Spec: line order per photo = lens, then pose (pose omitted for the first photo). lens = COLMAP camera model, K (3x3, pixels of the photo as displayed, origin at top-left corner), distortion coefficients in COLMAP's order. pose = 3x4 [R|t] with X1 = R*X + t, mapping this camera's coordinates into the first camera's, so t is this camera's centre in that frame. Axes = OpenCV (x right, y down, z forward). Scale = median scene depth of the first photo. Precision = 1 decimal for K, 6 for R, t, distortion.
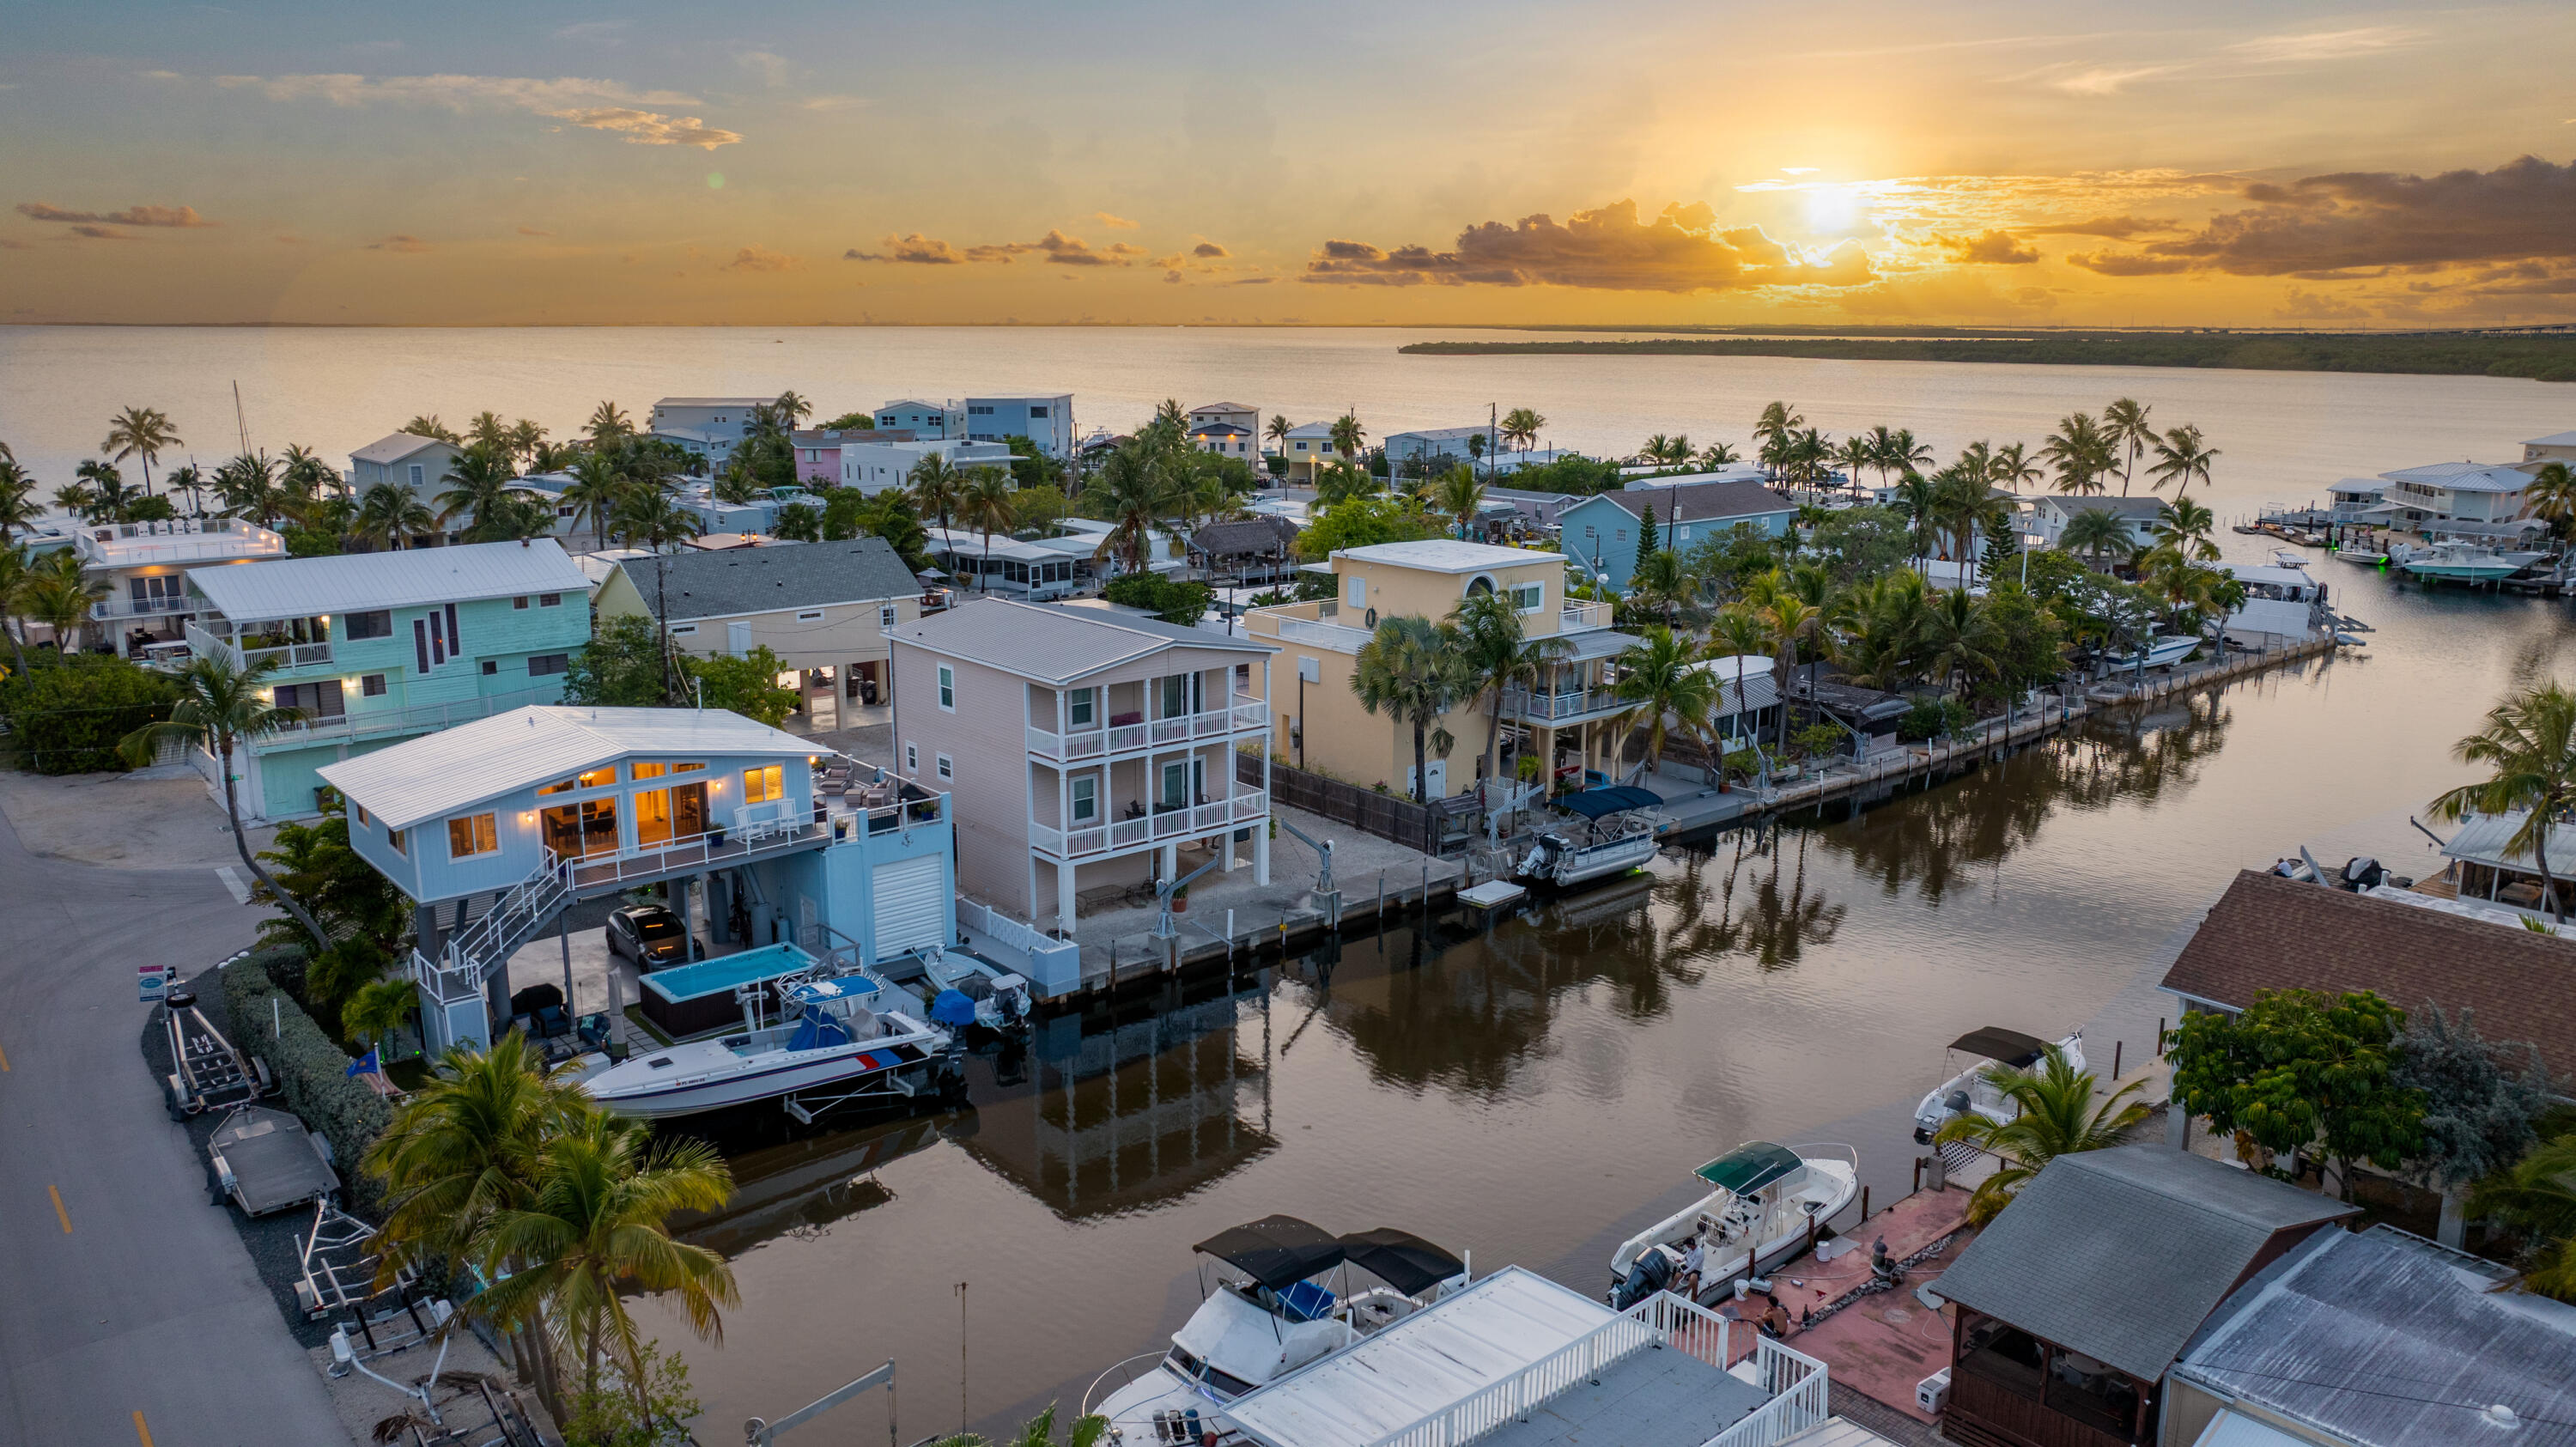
lens RADIAL K [[1810.5, 0, 1286.9], [0, 1810.5, 710.5], [0, 0, 1]] dist [-0.025846, 0.023397]
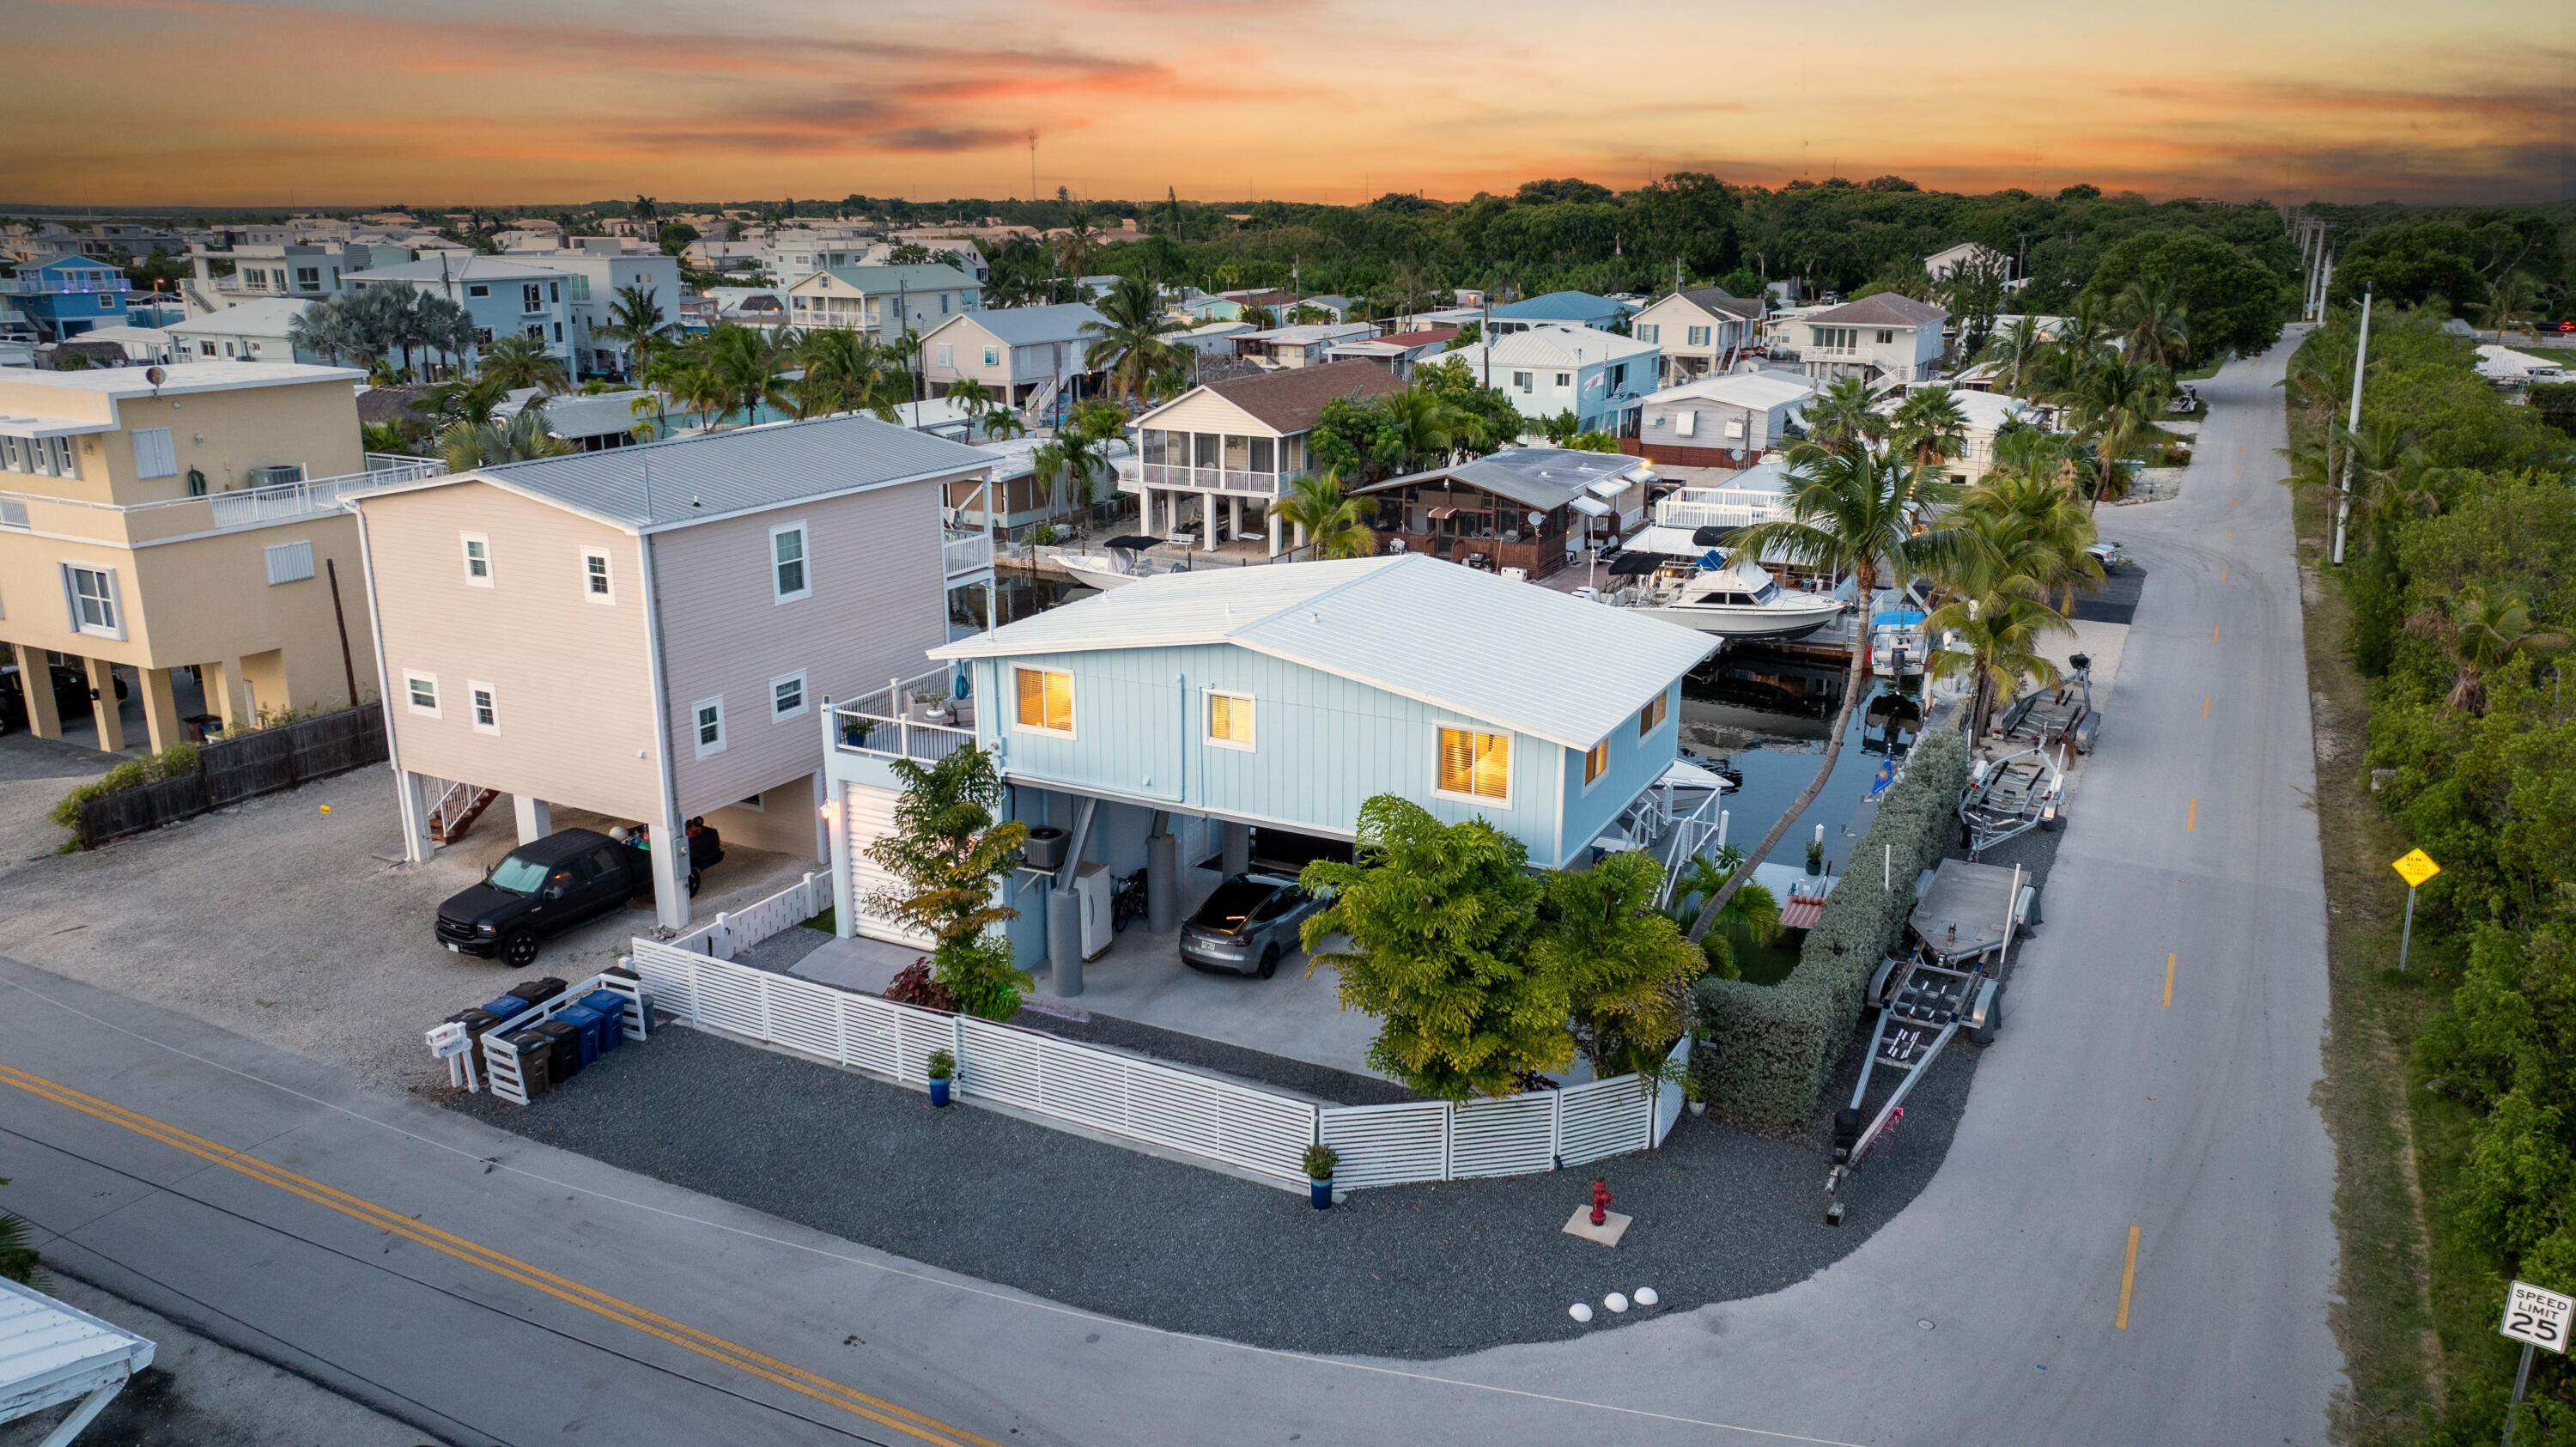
lens RADIAL K [[1810.5, 0, 1298.9], [0, 1810.5, 746.3], [0, 0, 1]] dist [-0.025846, 0.023397]
pose [[-0.371890, -0.273625, 0.887033, -0.883663], [0.193363, 0.911774, 0.362325, -0.157079], [-0.907914, 0.306264, -0.286170, 1.114960]]
